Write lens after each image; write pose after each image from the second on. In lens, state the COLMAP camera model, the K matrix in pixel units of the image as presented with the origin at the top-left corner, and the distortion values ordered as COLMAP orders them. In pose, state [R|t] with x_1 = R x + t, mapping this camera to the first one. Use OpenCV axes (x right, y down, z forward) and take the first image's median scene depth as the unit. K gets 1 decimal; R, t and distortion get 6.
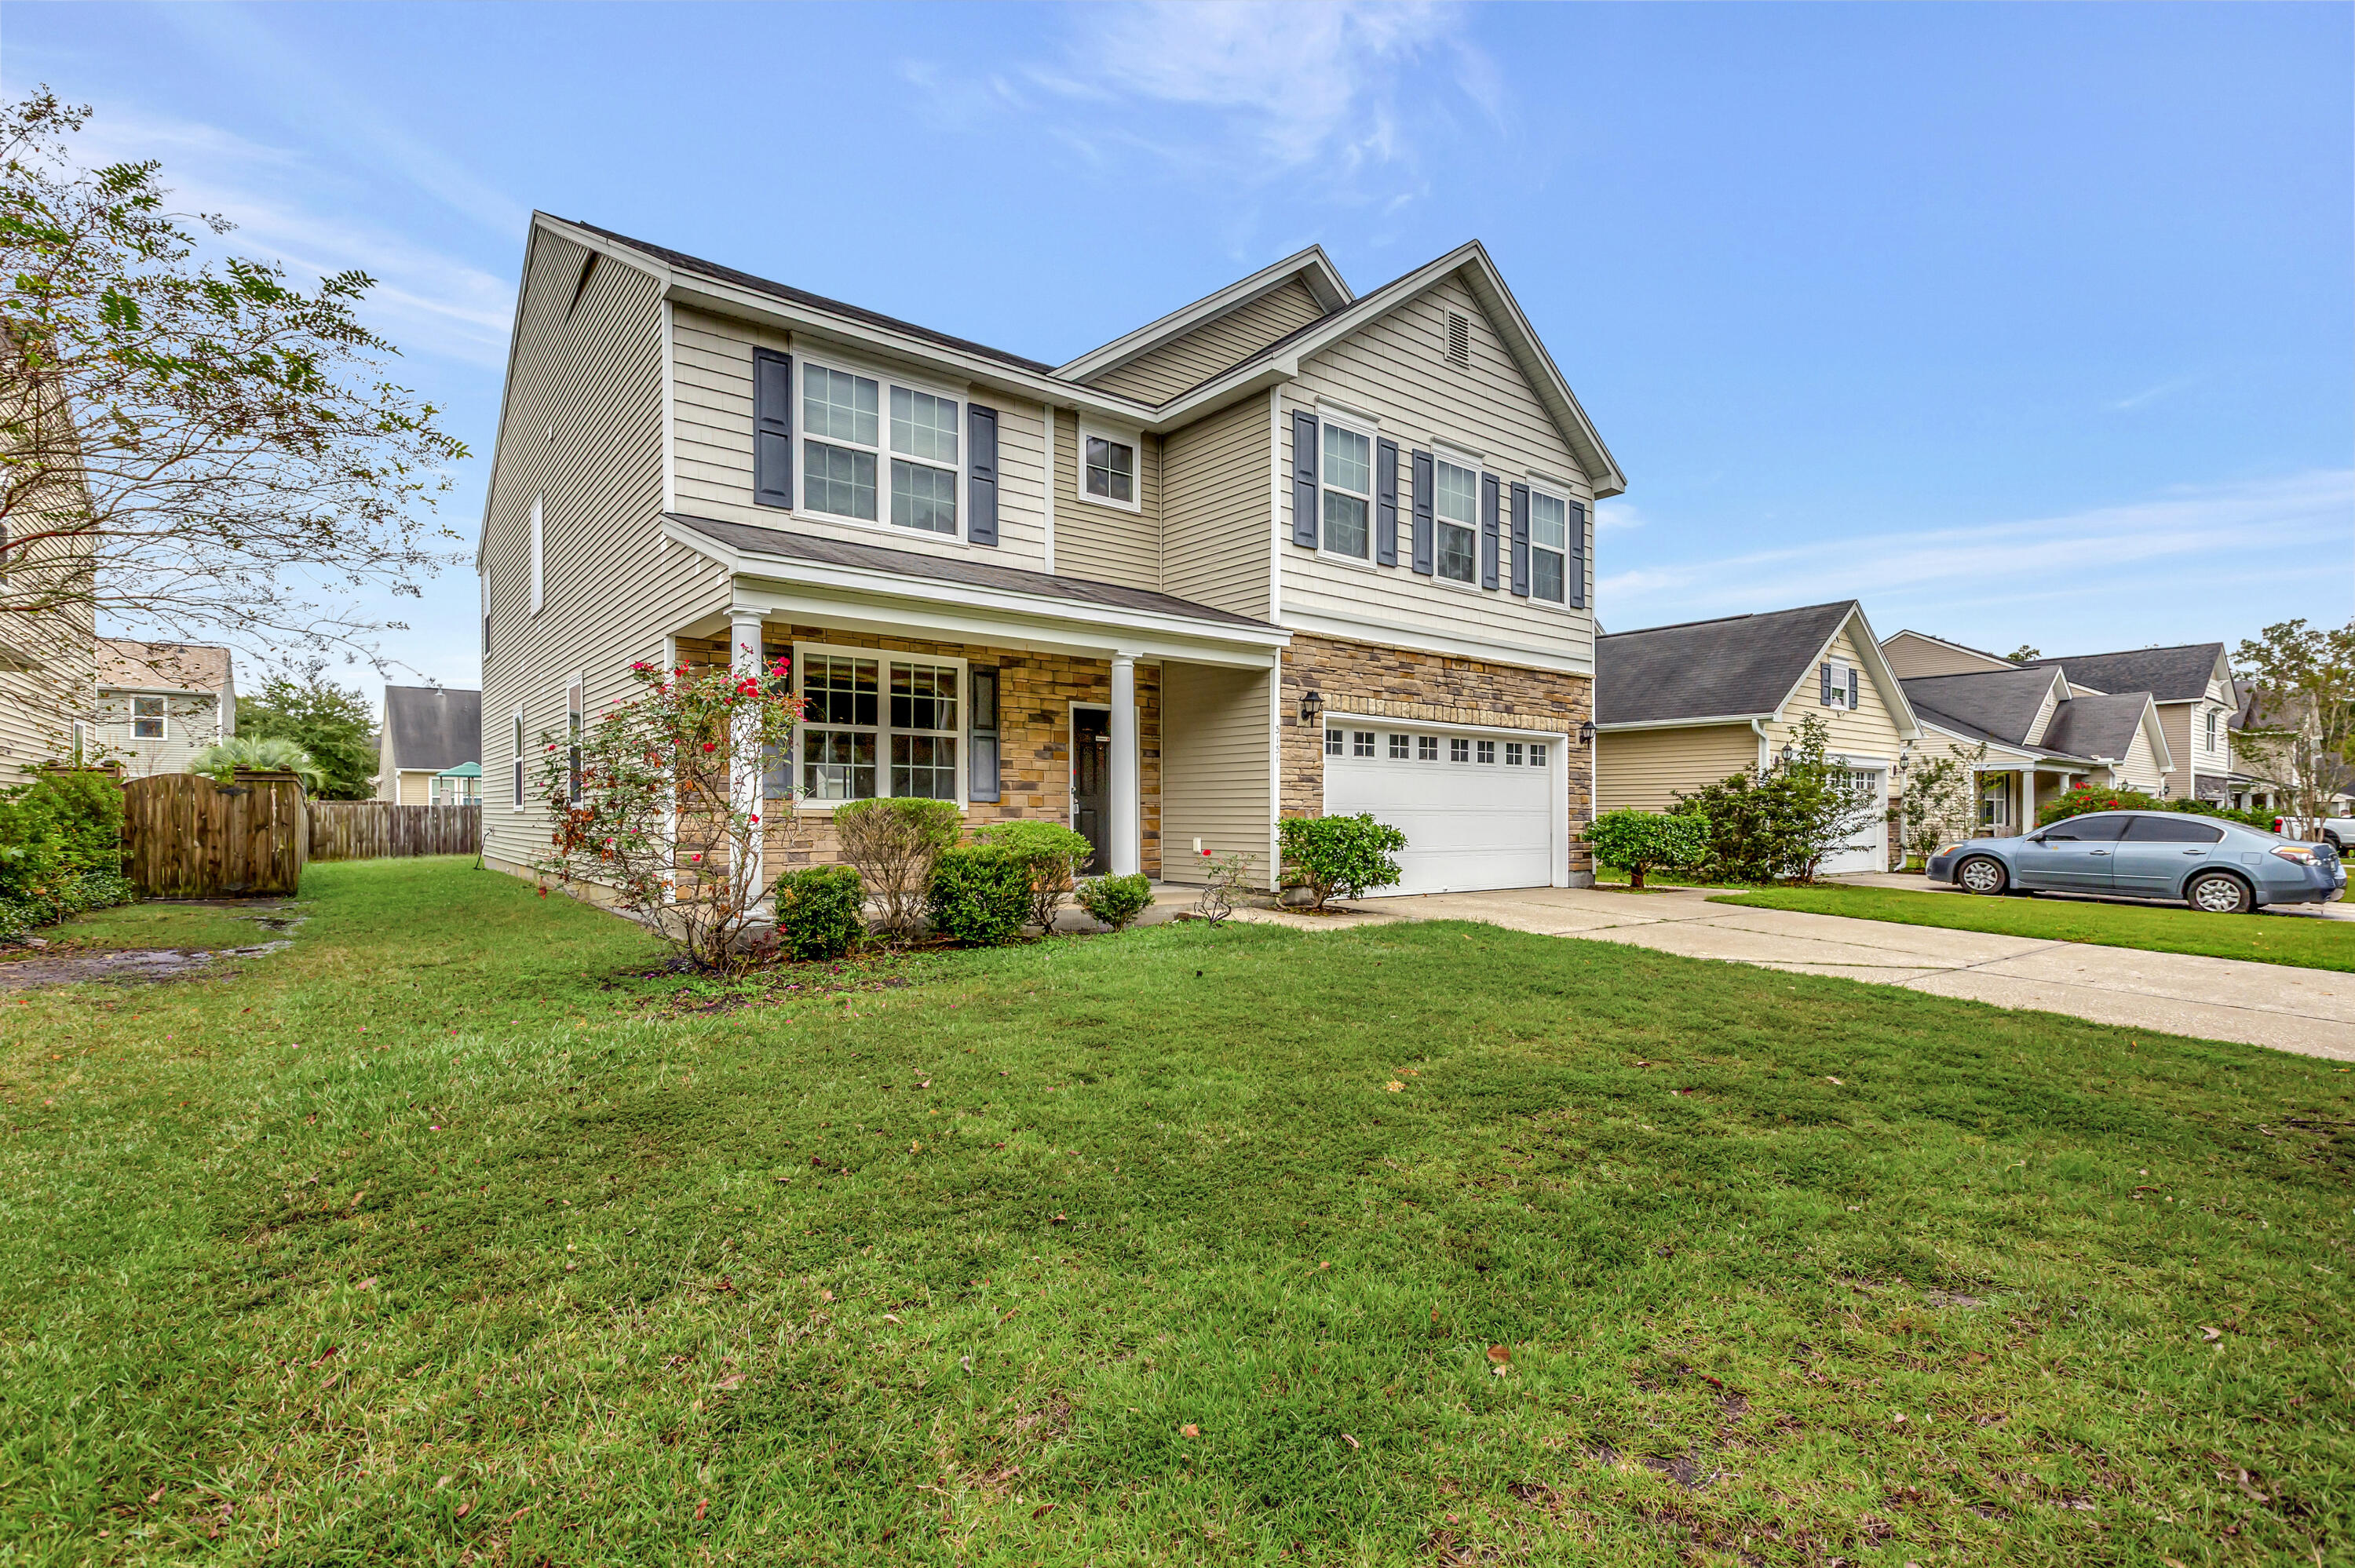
lens RADIAL K [[1072.3, 0, 1176.0], [0, 1072.3, 734.9], [0, 0, 1]] dist [0.002616, 0.000712]
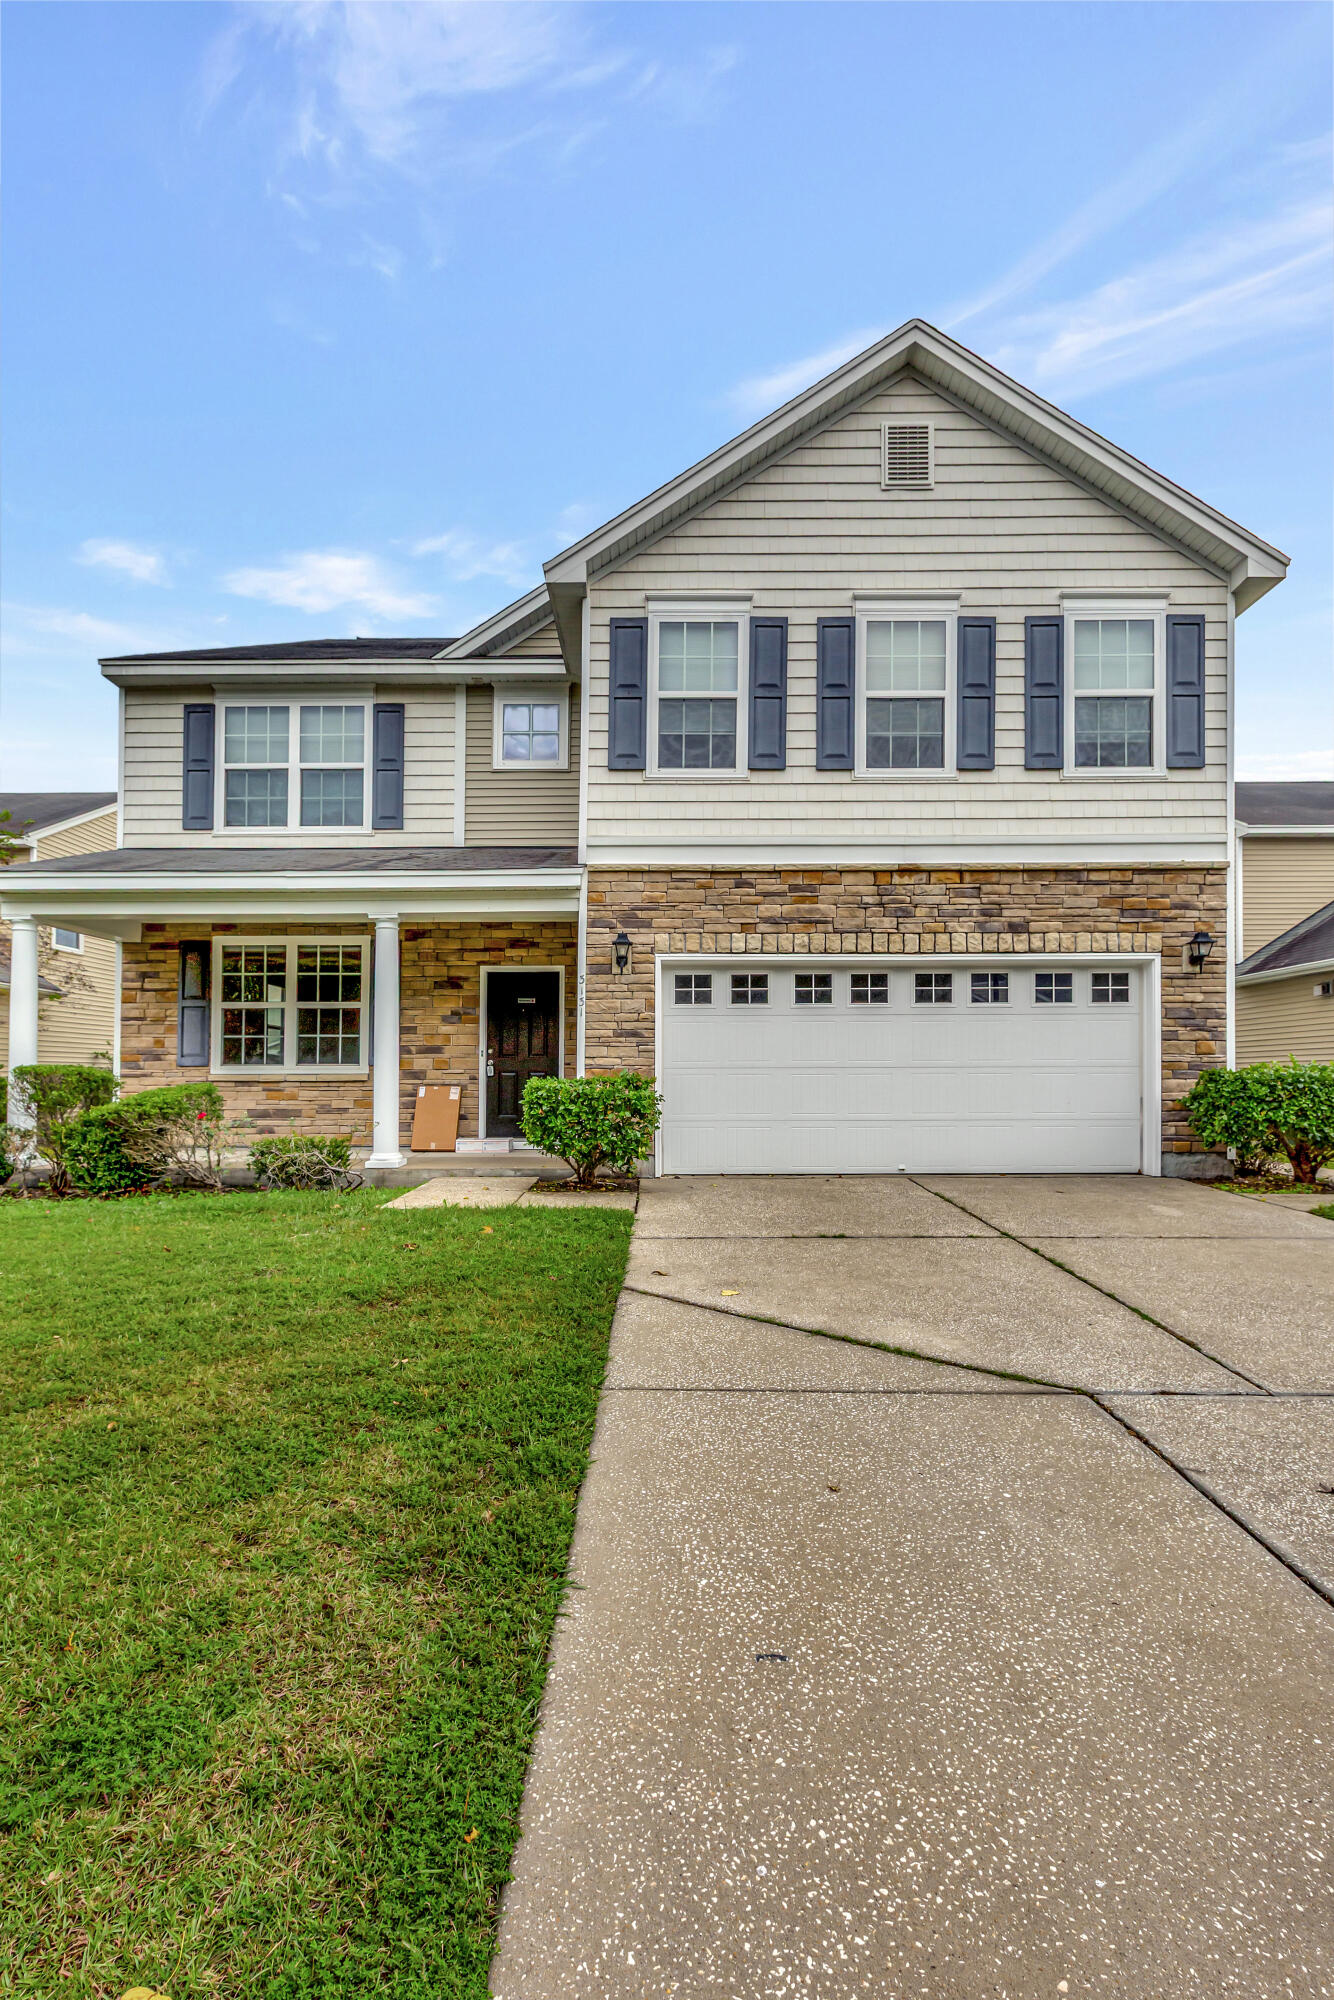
lens RADIAL K [[949.4, 0, 654.8], [0, 949.4, 1009.2], [0, 0, 1]] dist [0.001137, -0.000093]
pose [[0.782779, -0.052511, -0.620080, 0.604157], [0.052624, 0.998450, -0.018121, 0.035542], [0.620071, -0.018447, 0.784329, 0.396765]]
